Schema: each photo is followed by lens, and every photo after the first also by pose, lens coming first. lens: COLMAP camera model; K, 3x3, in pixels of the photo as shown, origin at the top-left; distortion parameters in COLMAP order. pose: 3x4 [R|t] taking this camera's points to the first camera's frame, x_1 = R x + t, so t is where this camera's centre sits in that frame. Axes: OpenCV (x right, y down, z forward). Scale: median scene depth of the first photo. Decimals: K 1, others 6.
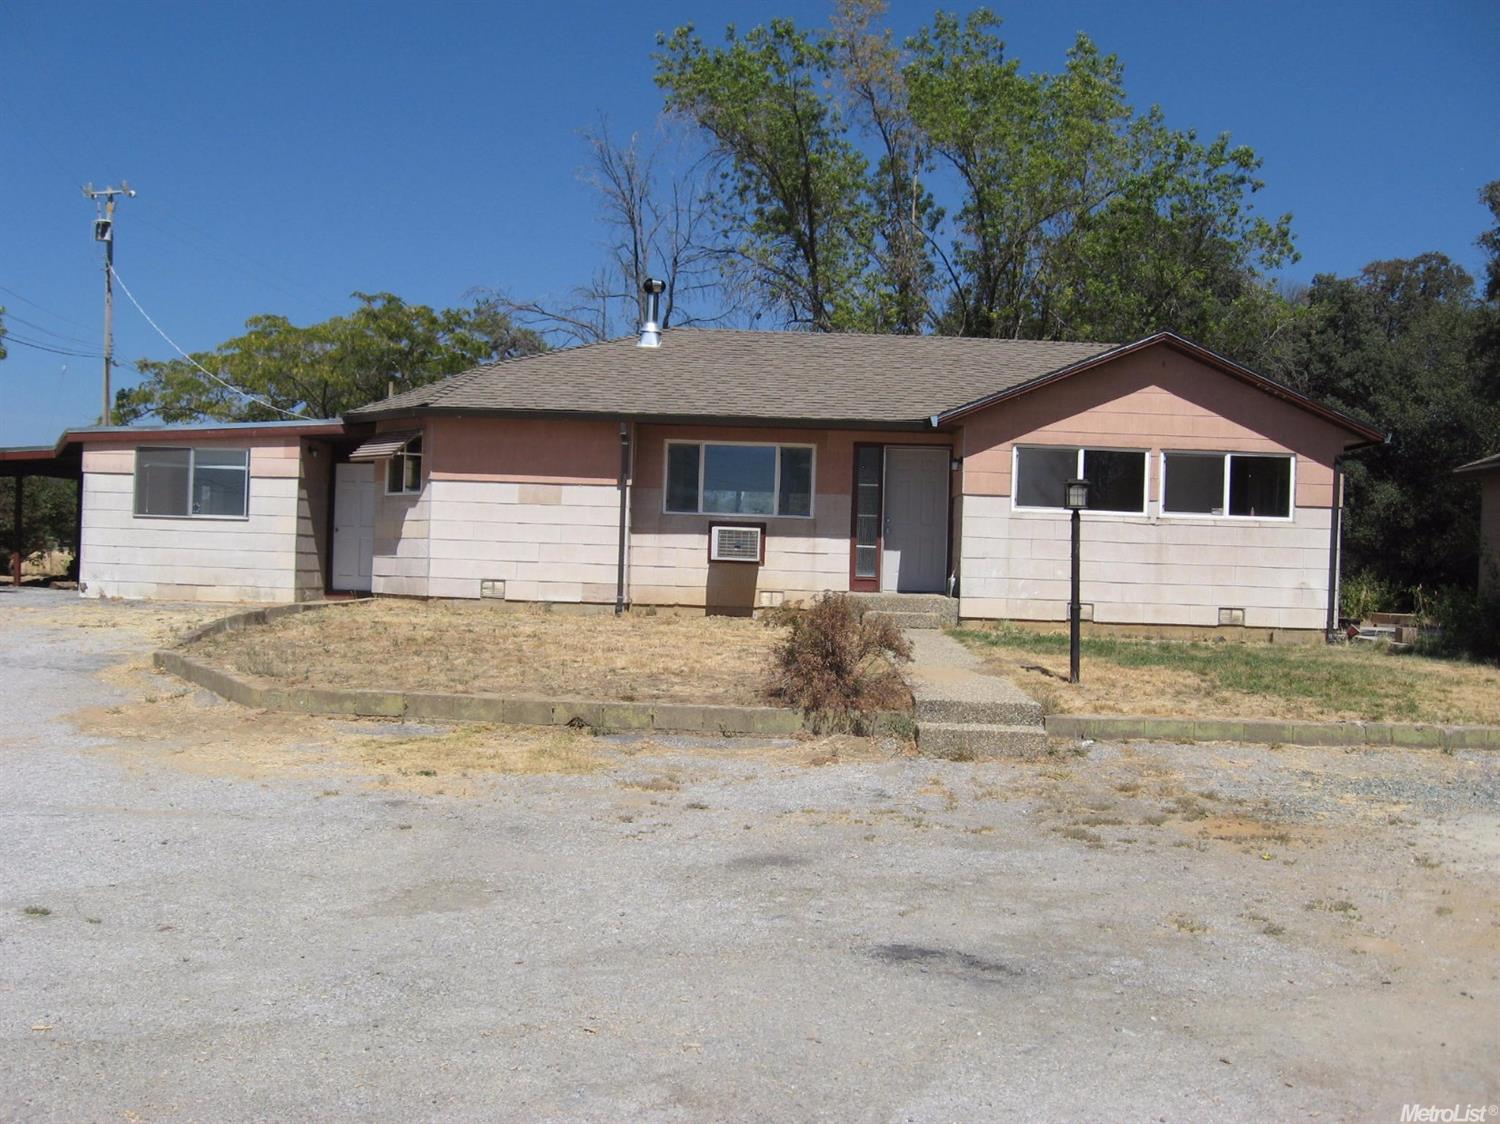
lens RADIAL K [[1539.0, 0, 750.0], [0, 1539.0, 562.0], [0, 0, 1]] dist [-0.119095, 0.017924]
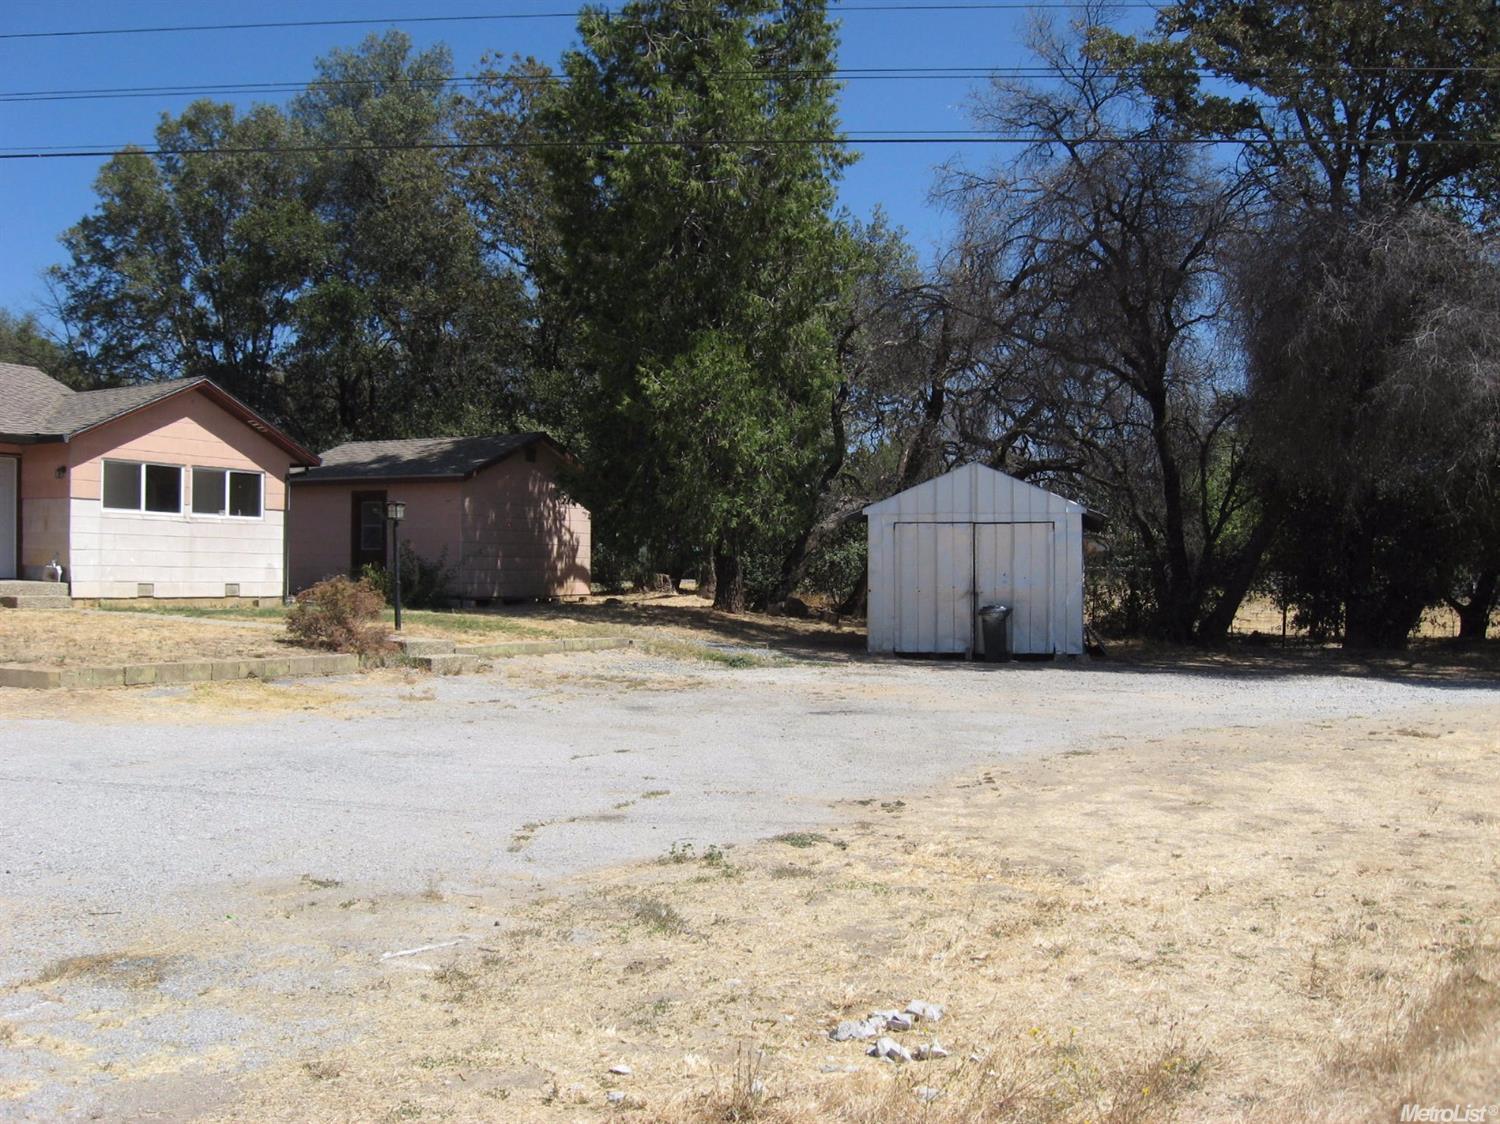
lens RADIAL K [[1539.0, 0, 750.0], [0, 1539.0, 562.0], [0, 0, 1]] dist [-0.119095, 0.017924]
pose [[0.421280, -0.022117, 0.906661, -0.719126], [0.006171, 0.999749, 0.021520, -0.015448], [-0.906910, -0.003471, 0.421311, 0.003987]]
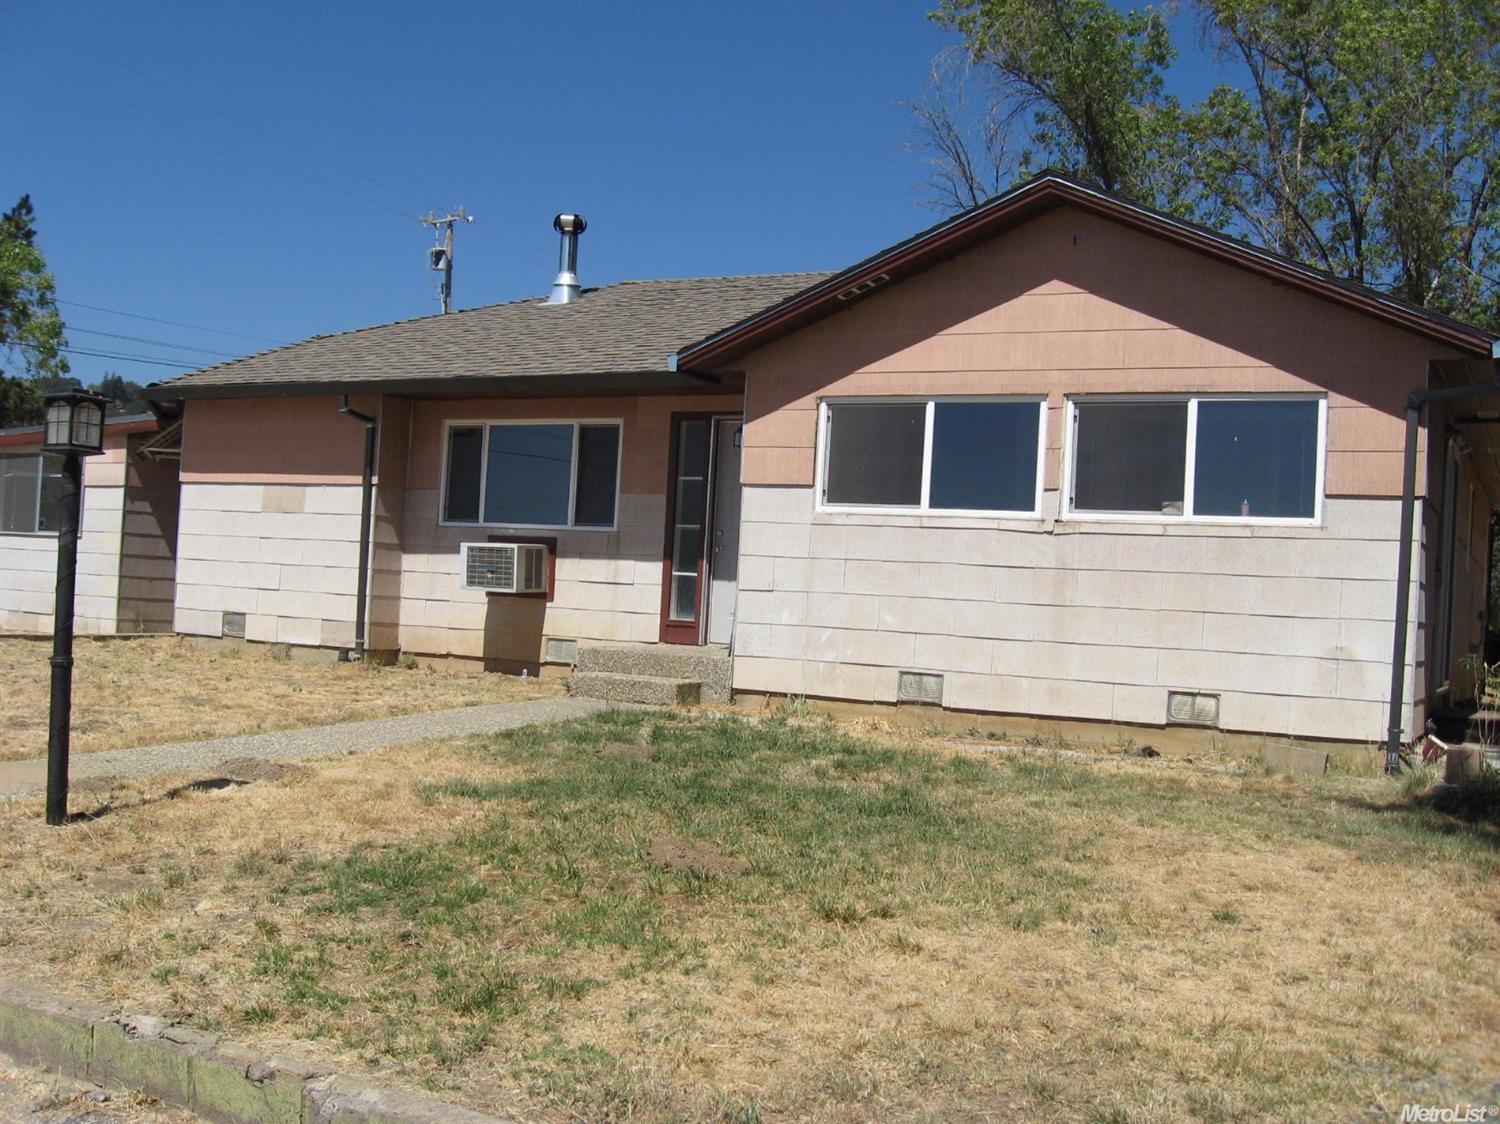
lens RADIAL K [[1539.0, 0, 750.0], [0, 1539.0, 562.0], [0, 0, 1]] dist [-0.119095, 0.017924]
pose [[0.895523, 0.004702, -0.444991, 0.409952], [-0.021377, 0.999244, -0.032462, 0.005716], [0.444502, 0.038583, 0.894946, 0.462218]]
